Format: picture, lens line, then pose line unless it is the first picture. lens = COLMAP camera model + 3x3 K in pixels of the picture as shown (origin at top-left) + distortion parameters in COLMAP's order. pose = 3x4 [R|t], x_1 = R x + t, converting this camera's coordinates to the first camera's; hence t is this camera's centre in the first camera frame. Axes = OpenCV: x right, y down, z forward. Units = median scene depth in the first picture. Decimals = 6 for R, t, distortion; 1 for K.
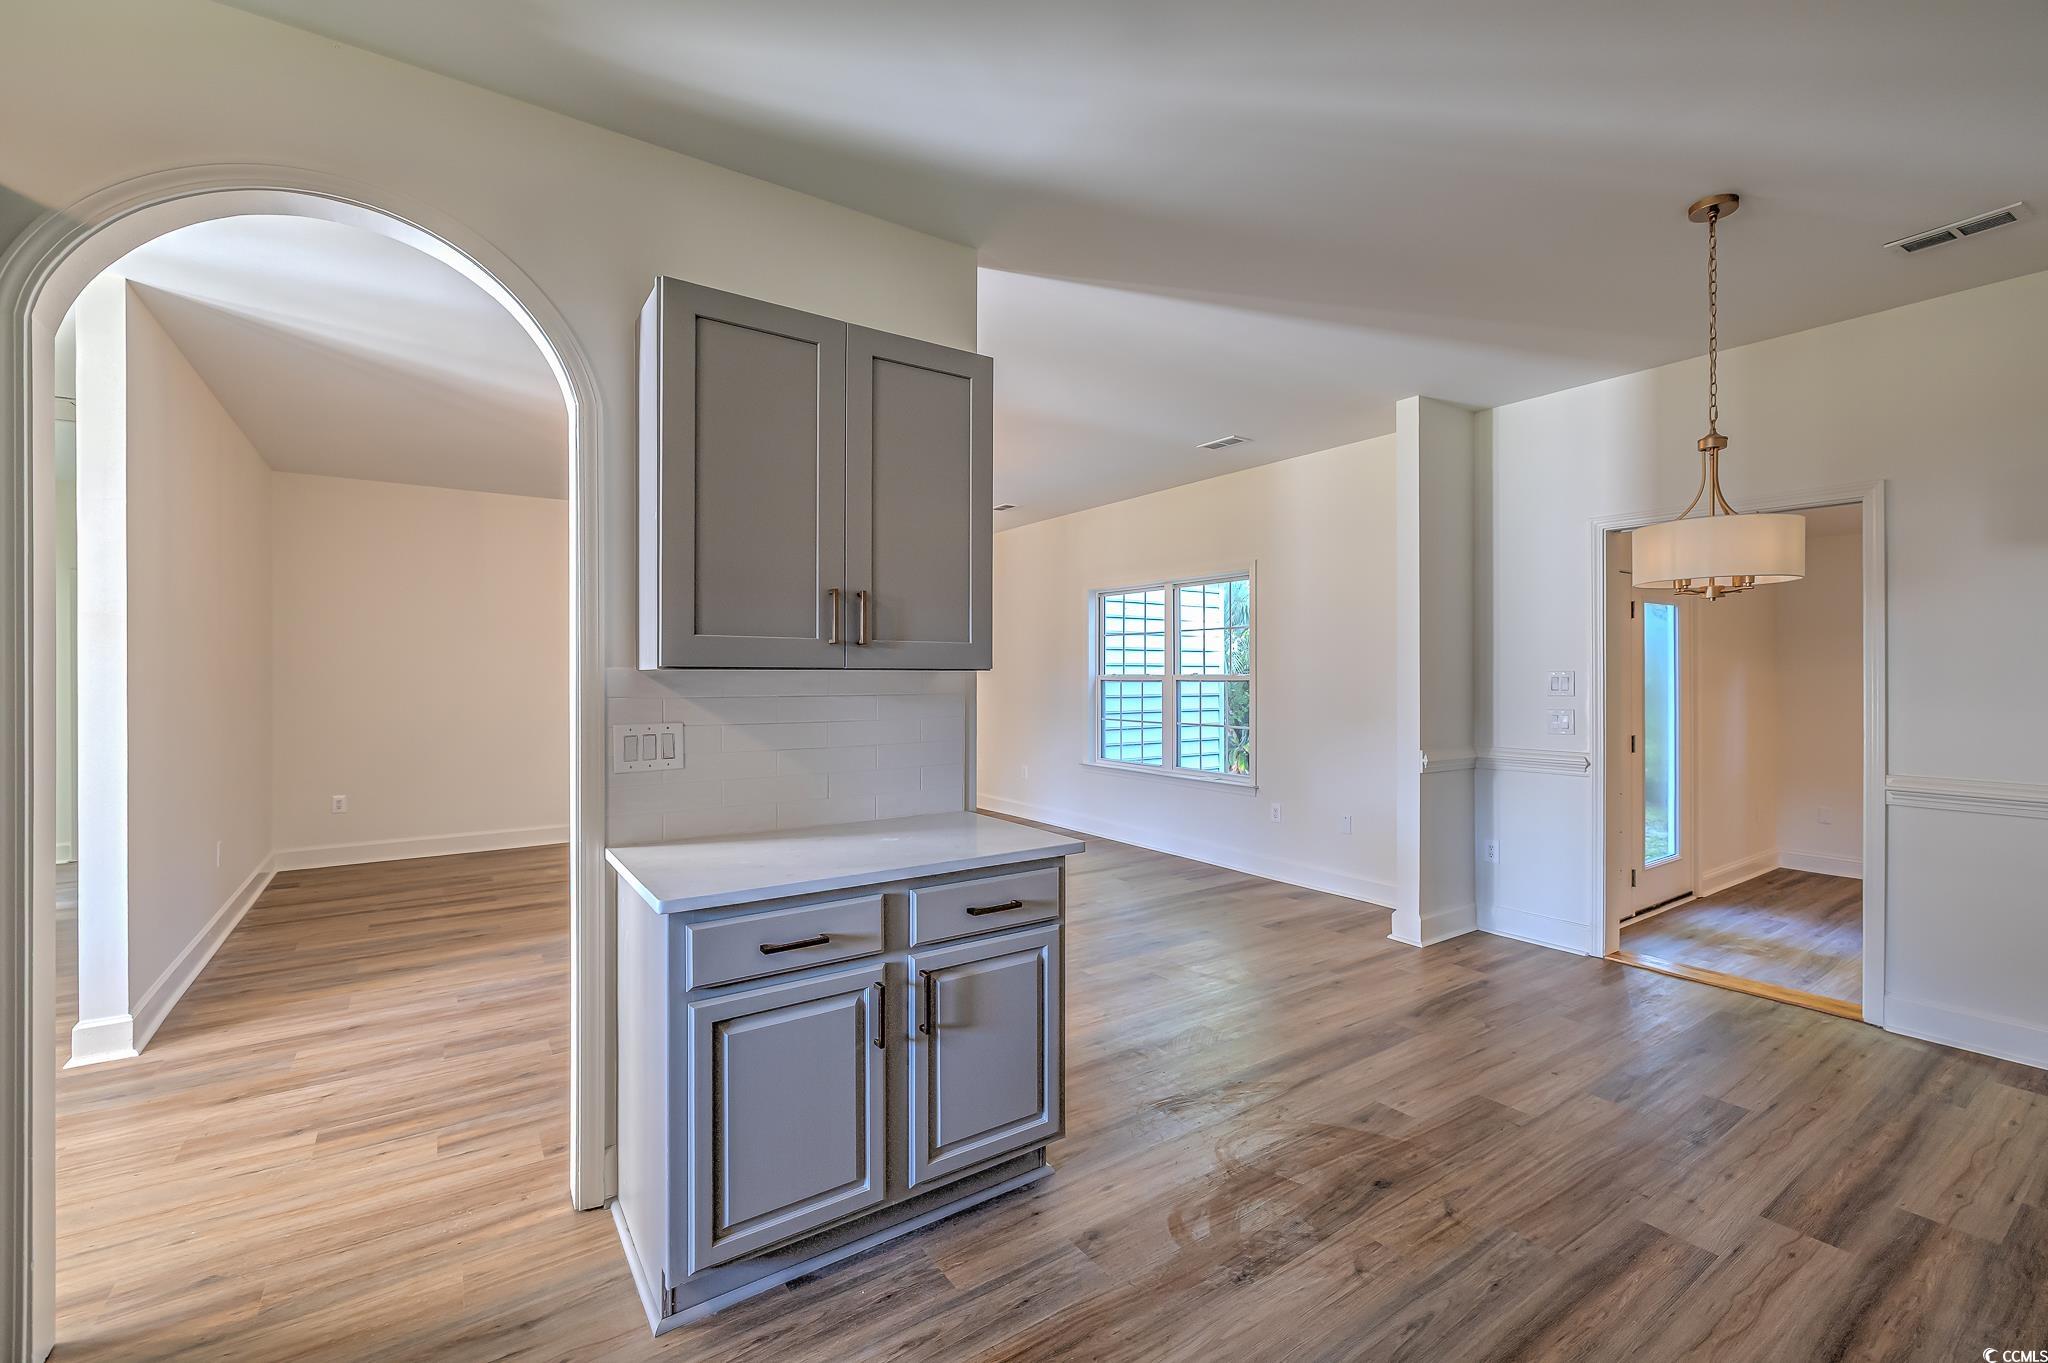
lens RADIAL K [[862.3, 0, 1023.3], [0, 862.3, 673.9], [0, 0, 1]] dist [-0.000883, -0.000289]
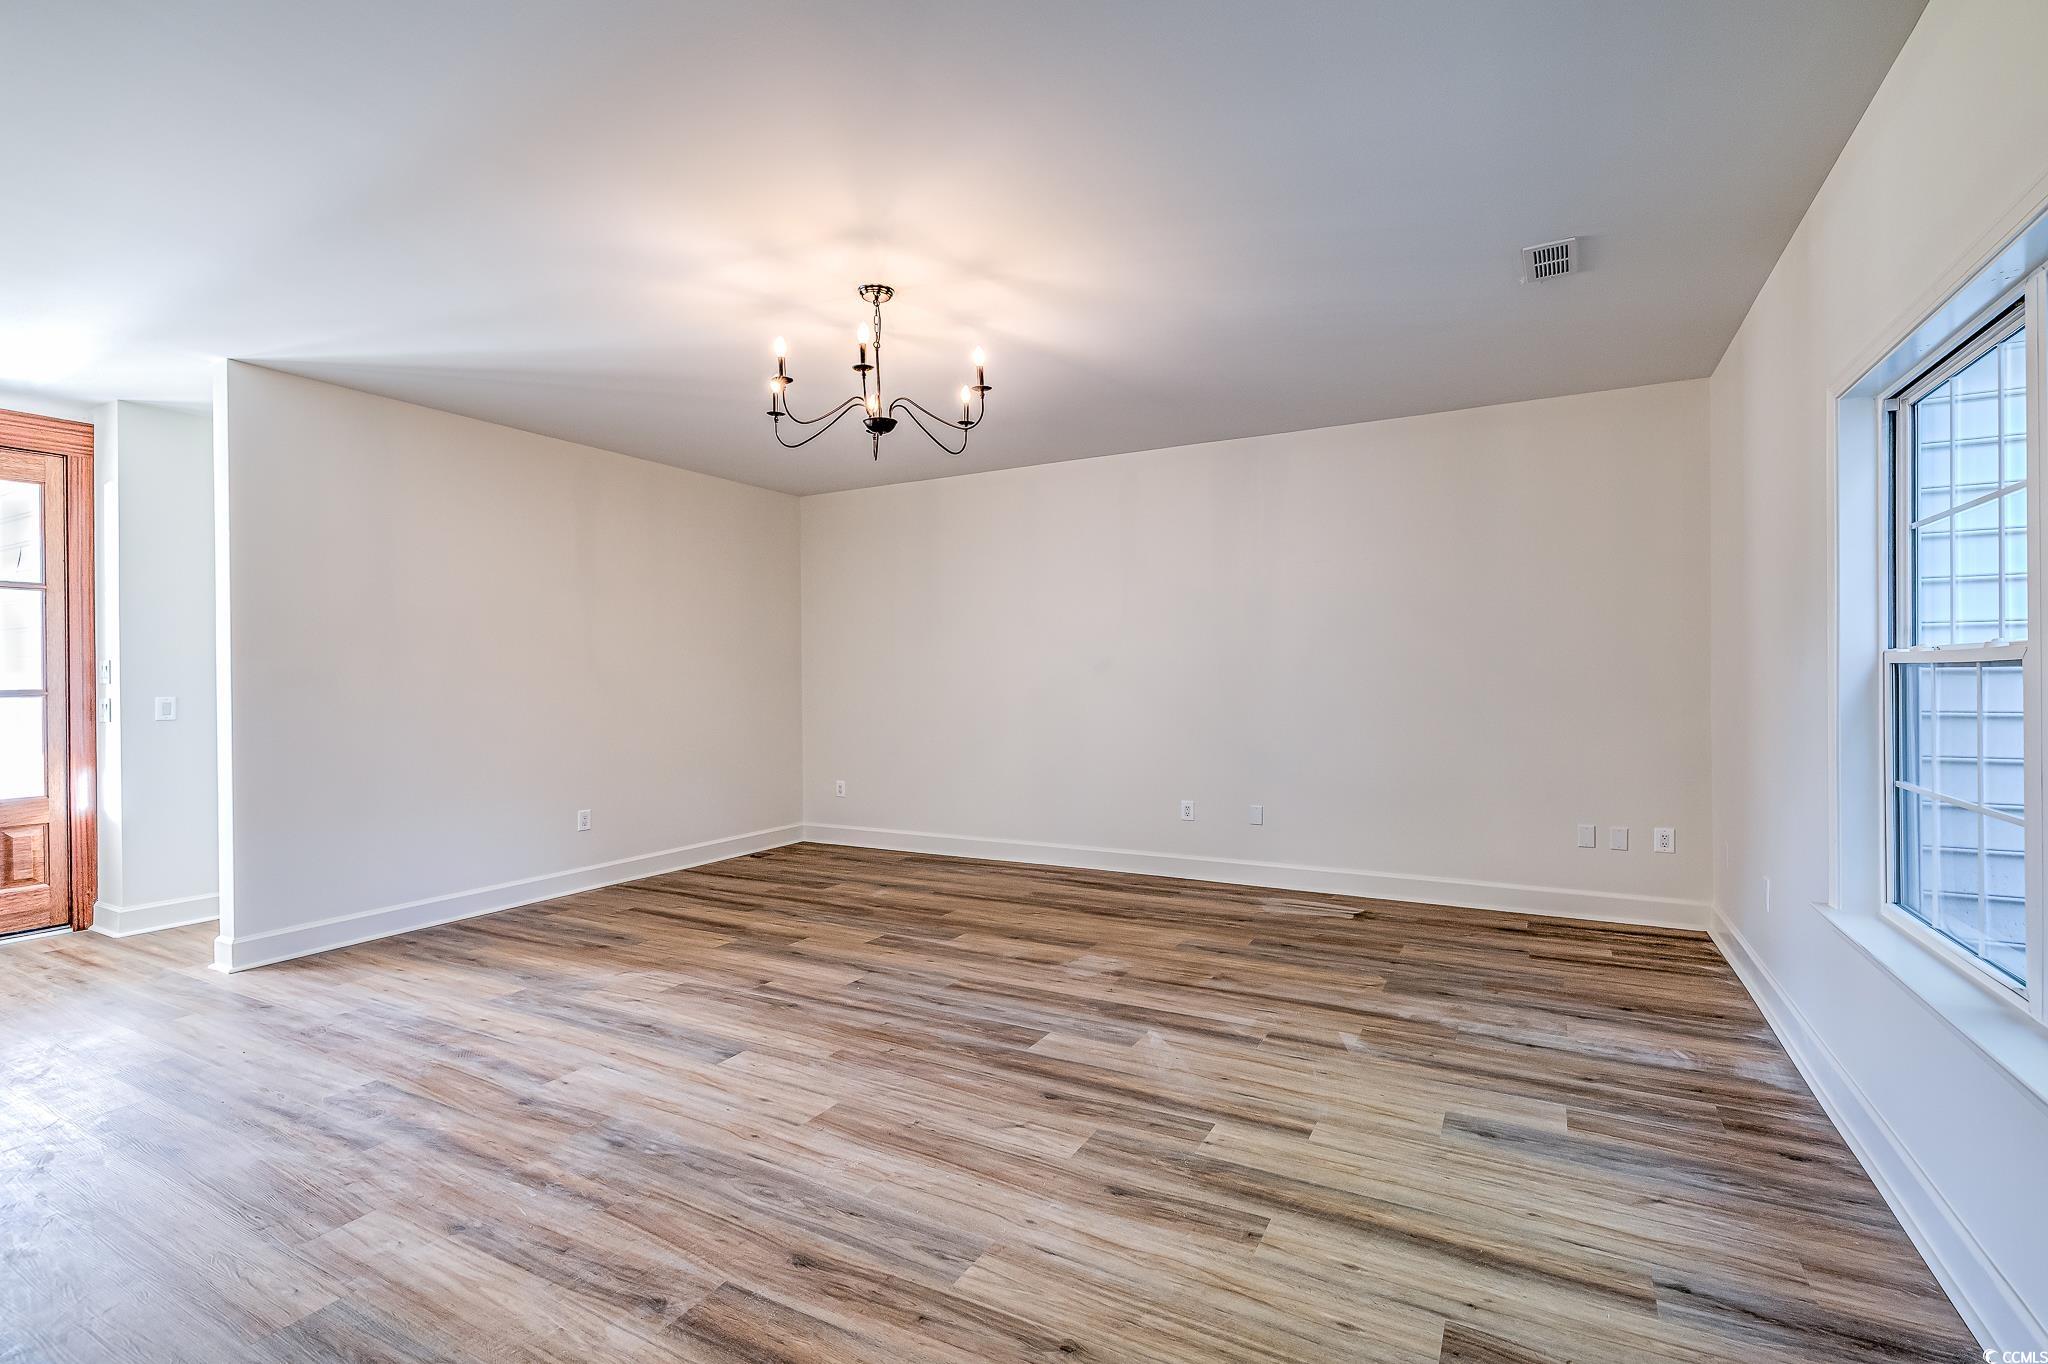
lens RADIAL K [[935.2, 0, 1024.0], [0, 935.2, 682.0], [0, 0, 1]] dist [0.001480, -0.000166]
pose [[0.449641, -0.000640, -0.893209, 0.600640], [0.008774, 0.999955, 0.003700, 0.055506], [0.893166, -0.009501, 0.449626, 1.433325]]
